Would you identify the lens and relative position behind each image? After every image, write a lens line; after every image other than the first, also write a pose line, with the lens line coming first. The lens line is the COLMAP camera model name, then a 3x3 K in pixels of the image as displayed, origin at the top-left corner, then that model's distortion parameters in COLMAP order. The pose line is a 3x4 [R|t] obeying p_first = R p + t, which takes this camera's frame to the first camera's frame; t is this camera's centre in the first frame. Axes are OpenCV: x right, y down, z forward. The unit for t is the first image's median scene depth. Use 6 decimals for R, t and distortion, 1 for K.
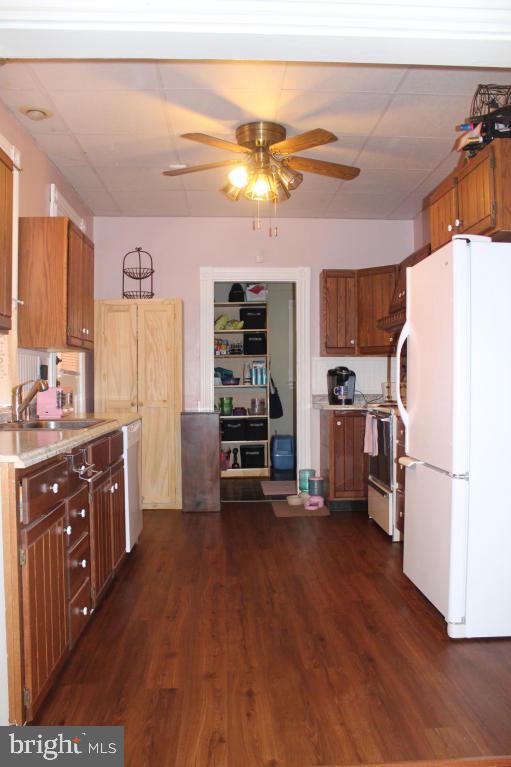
lens RADIAL K [[654.3, 0, 248.9], [0, 654.3, 388.1], [0, 0, 1]] dist [-0.135117, 0.094307]
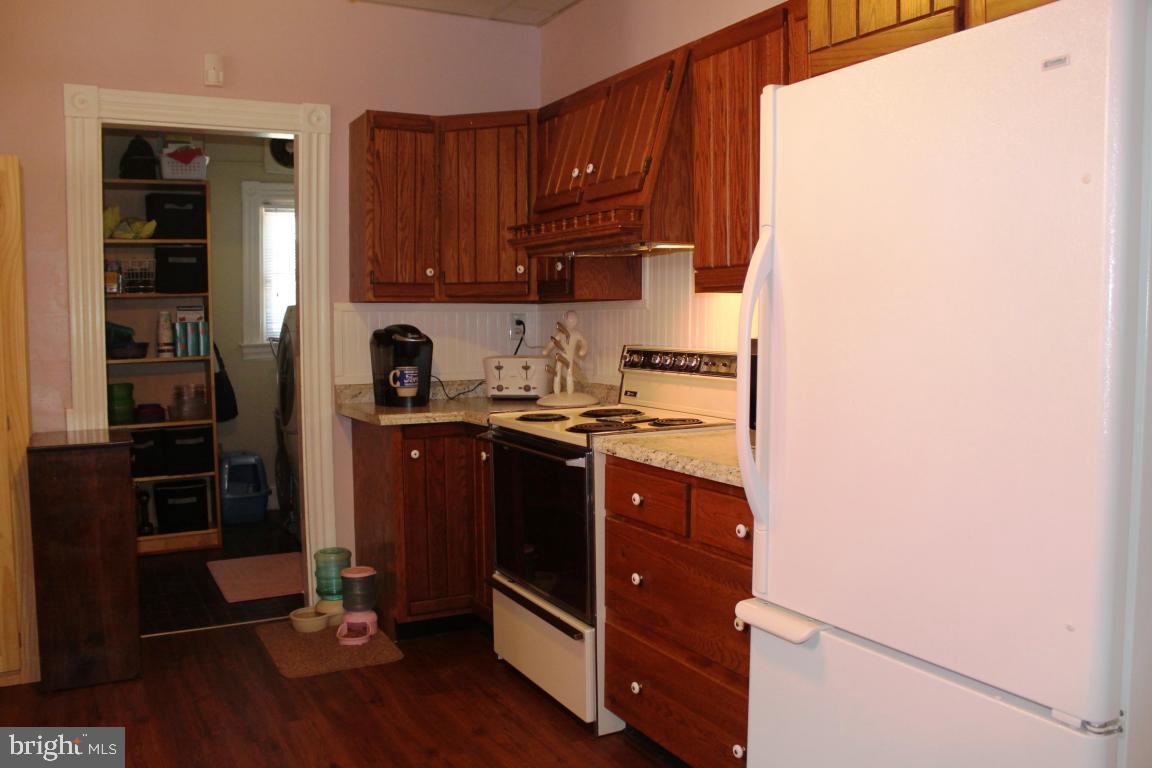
lens RADIAL K [[982.8, 0, 583.4], [0, 982.8, 381.0], [0, 0, 1]] dist [-0.135117, 0.094307]
pose [[0.896367, -0.028663, 0.442384, -0.058983], [0.006240, 0.998625, 0.052059, -0.032798], [-0.443268, -0.043903, 0.895313, 0.365702]]
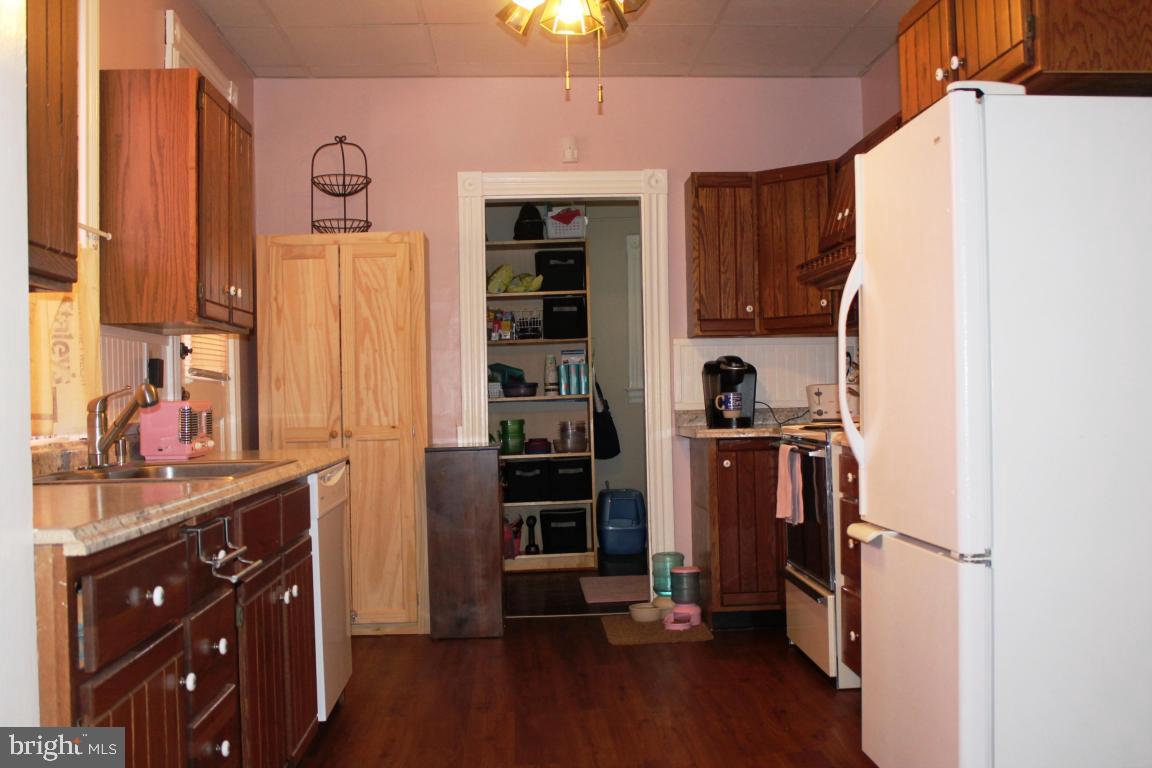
lens RADIAL K [[1200.4, 0, 581.0], [0, 1200.4, 379.1], [0, 0, 1]] dist [-0.073847, 0.000000]
pose [[0.999650, -0.015939, 0.021105, 0.001501], [0.016434, 0.999589, -0.023493, 0.007280], [-0.020722, 0.023832, 0.999501, 0.038968]]
